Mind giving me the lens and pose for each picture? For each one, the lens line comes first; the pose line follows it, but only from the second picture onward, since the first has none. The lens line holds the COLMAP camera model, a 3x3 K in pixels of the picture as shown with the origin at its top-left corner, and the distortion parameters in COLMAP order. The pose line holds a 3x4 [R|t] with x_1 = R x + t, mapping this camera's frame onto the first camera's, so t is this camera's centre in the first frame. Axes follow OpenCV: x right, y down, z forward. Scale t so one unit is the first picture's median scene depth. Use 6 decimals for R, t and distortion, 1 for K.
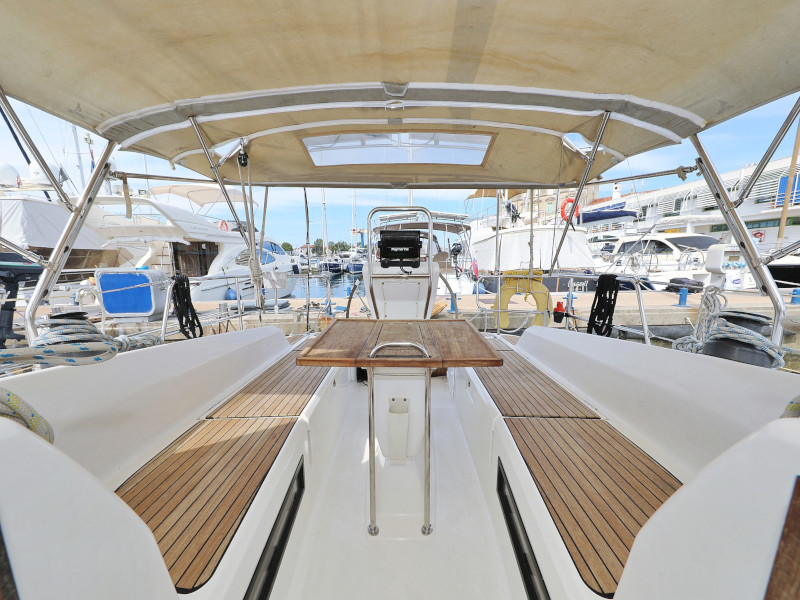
lens RADIAL K [[258.8, 0, 394.4], [0, 258.8, 306.6], [0, 0, 1]] dist [0.004422, -0.000781]
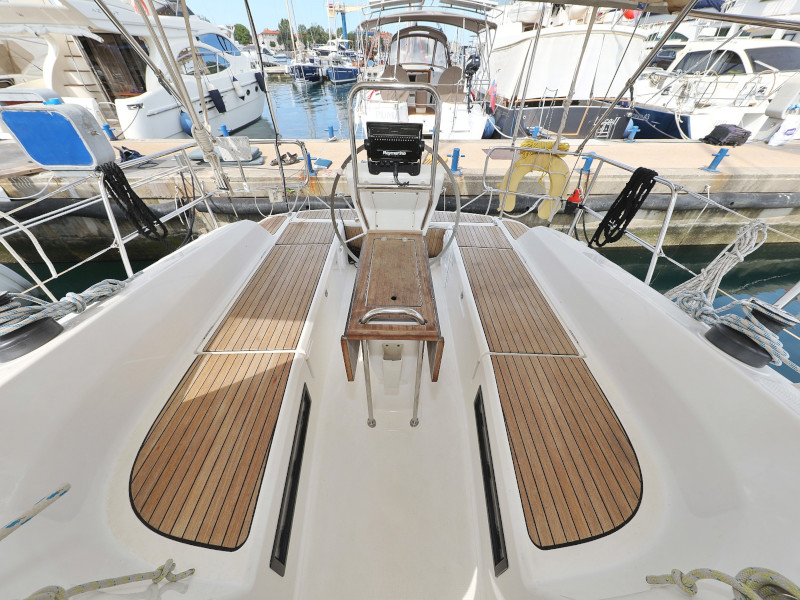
lens RADIAL K [[258.8, 0, 399.1], [0, 258.8, 270.7], [0, 0, 1]] dist [0.004422, -0.000781]
pose [[0.999098, -0.004634, 0.042199, 0.000179], [-0.016432, 0.874319, 0.485074, -0.184170], [-0.039143, -0.485330, 0.873455, 0.119792]]
